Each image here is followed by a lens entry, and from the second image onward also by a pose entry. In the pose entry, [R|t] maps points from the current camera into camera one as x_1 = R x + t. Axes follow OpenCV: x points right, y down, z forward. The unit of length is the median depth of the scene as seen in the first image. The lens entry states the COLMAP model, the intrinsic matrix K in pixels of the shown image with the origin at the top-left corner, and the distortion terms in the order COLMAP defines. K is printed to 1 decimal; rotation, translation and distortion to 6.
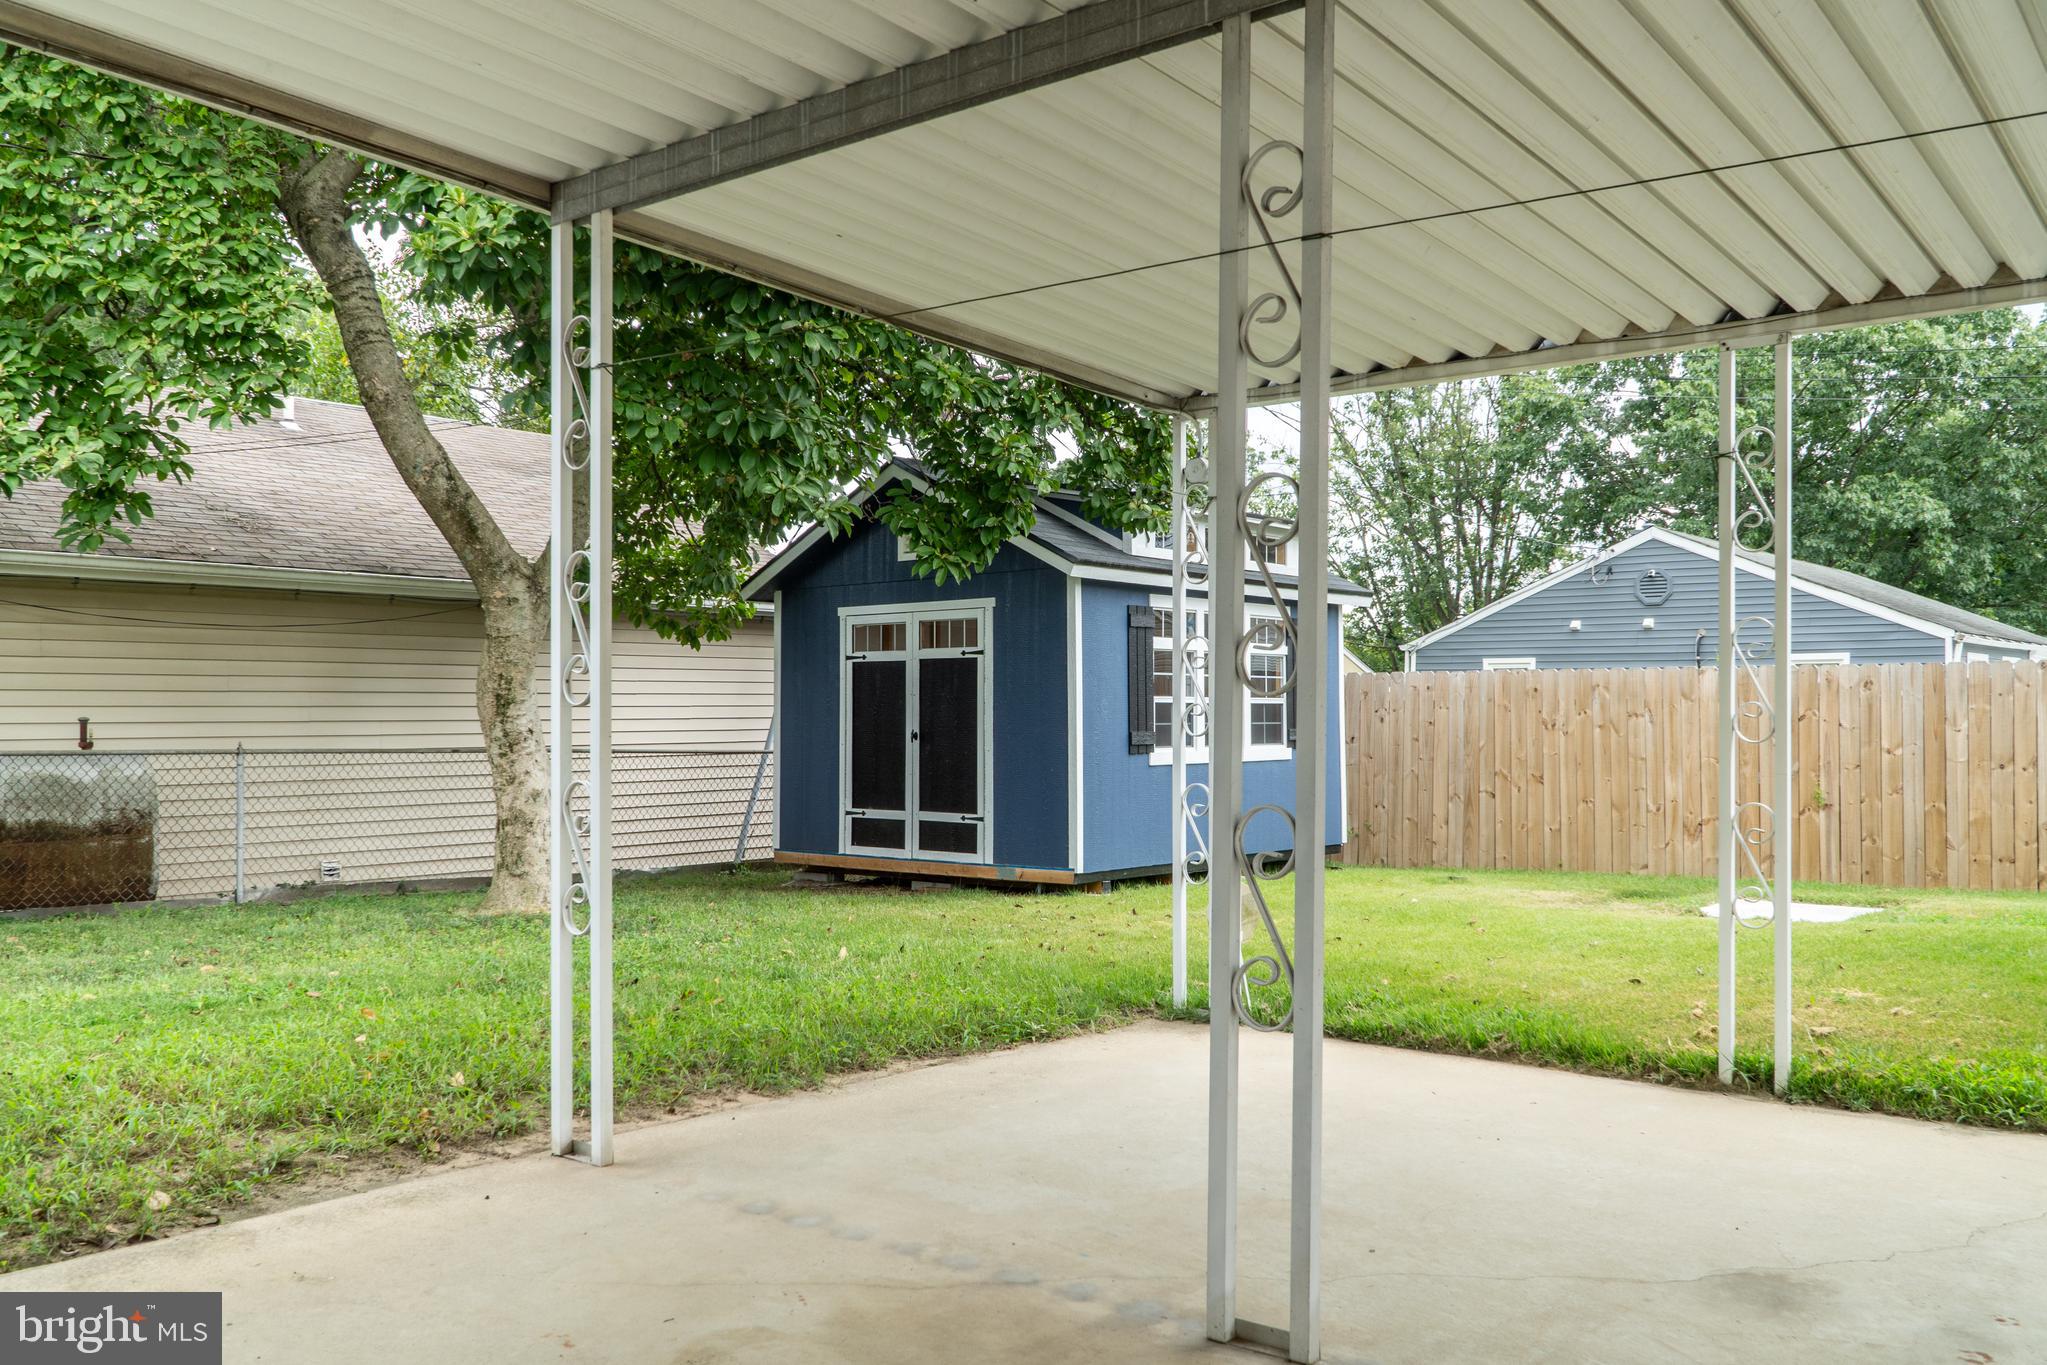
lens RADIAL K [[1639.7, 0, 1024.1], [0, 1639.7, 692.4], [0, 0, 1]] dist [-0.007813, -0.002093]
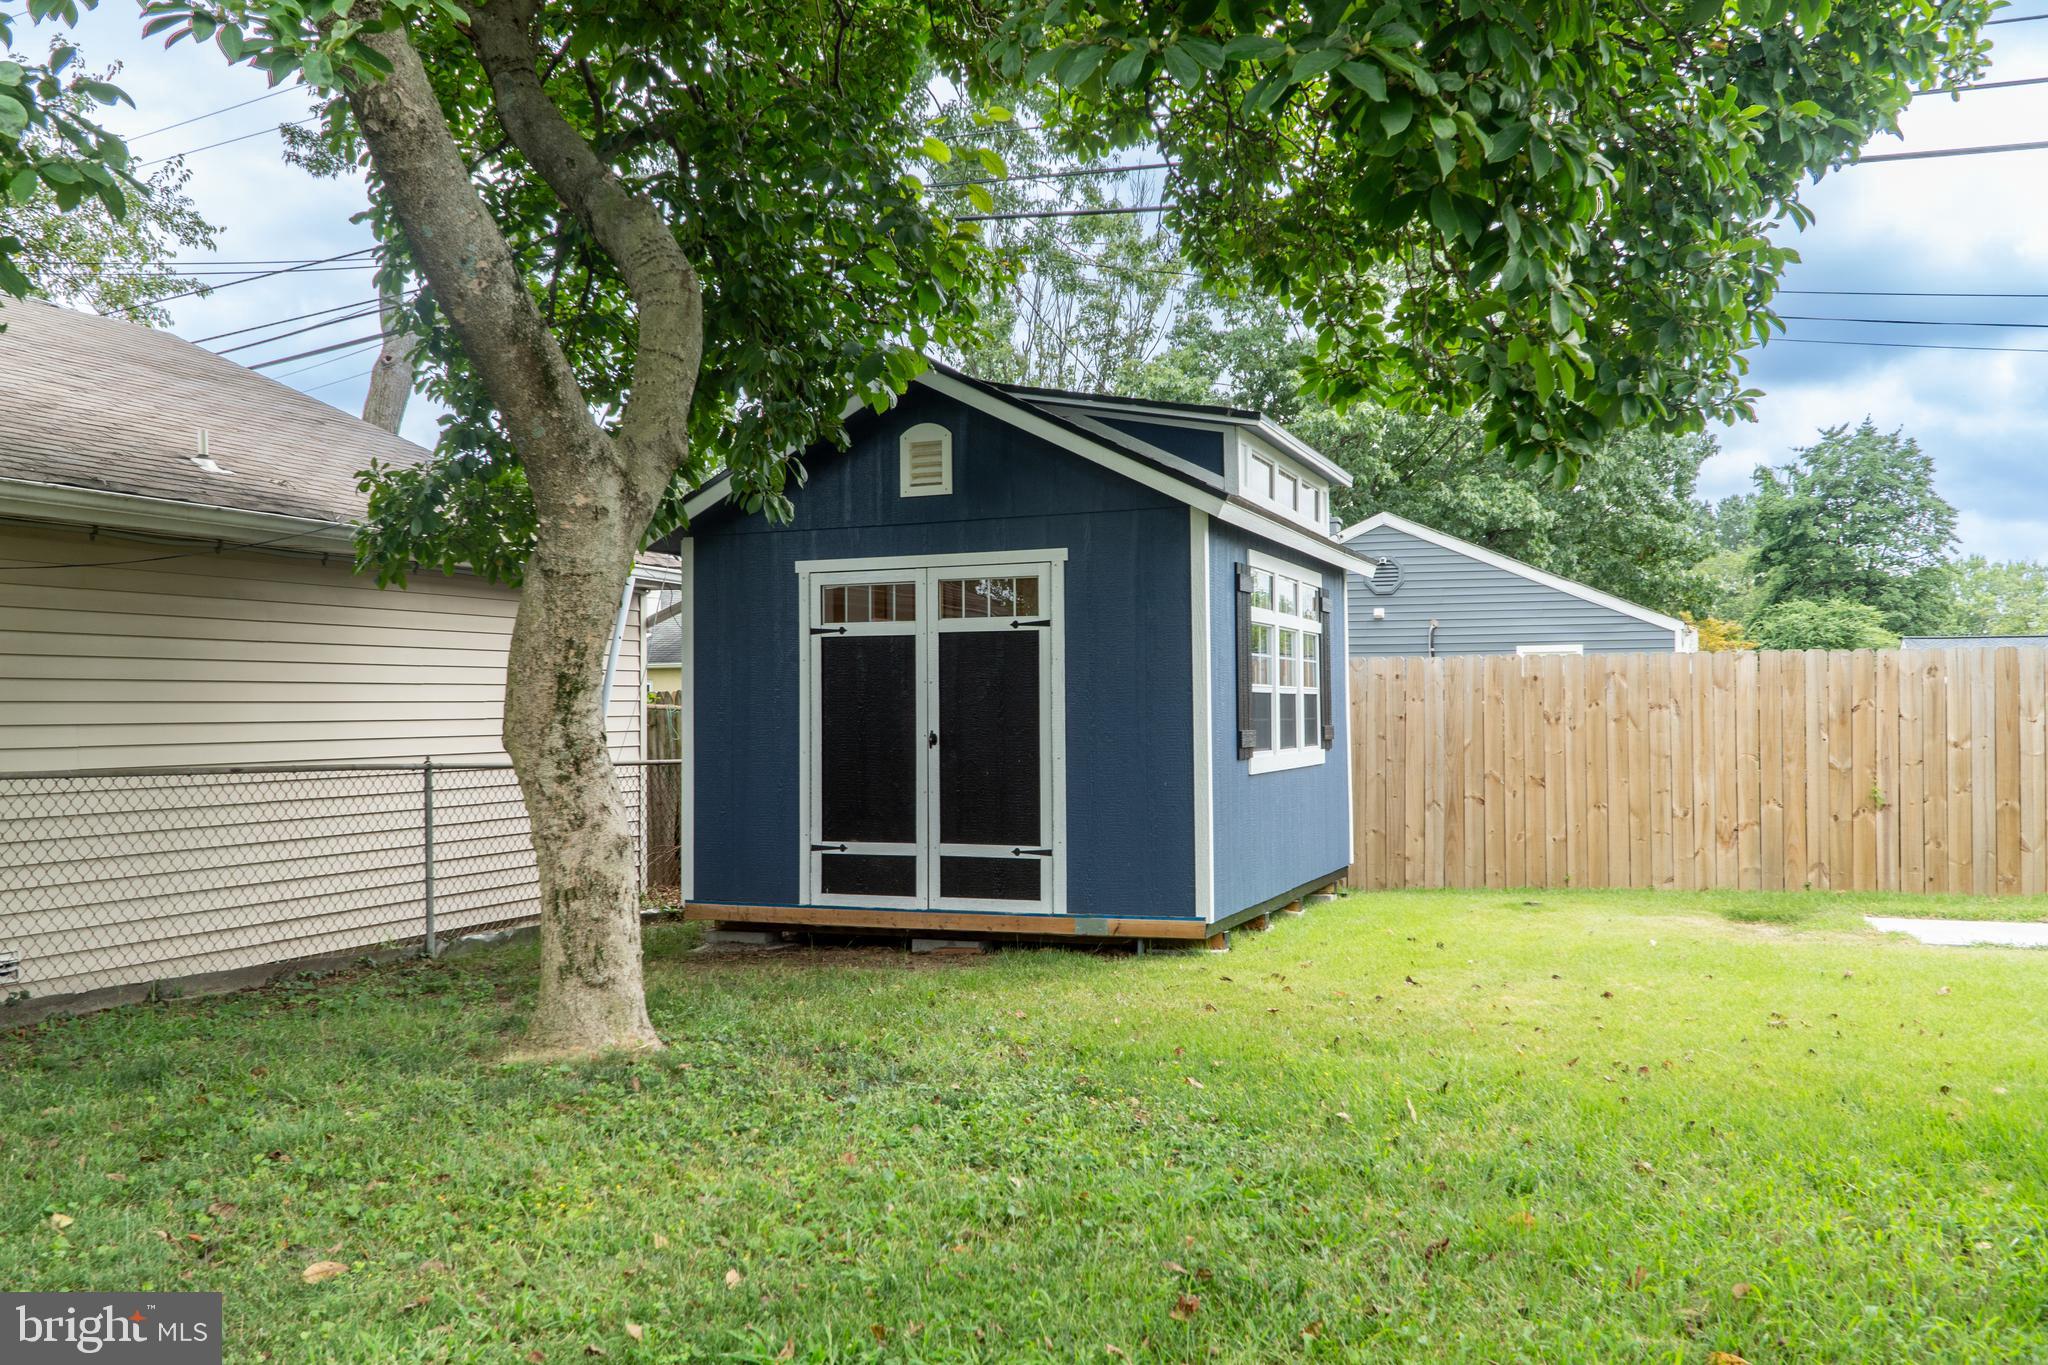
lens RADIAL K [[1685.7, 0, 1021.3], [0, 1685.7, 683.7], [0, 0, 1]] dist [0.001481, 0.004809]
pose [[0.951687, -0.000723, 0.307069, -0.254188], [0.002218, 0.999987, -0.004522, 0.005538], [-0.307062, 0.004985, 0.951676, 0.277759]]
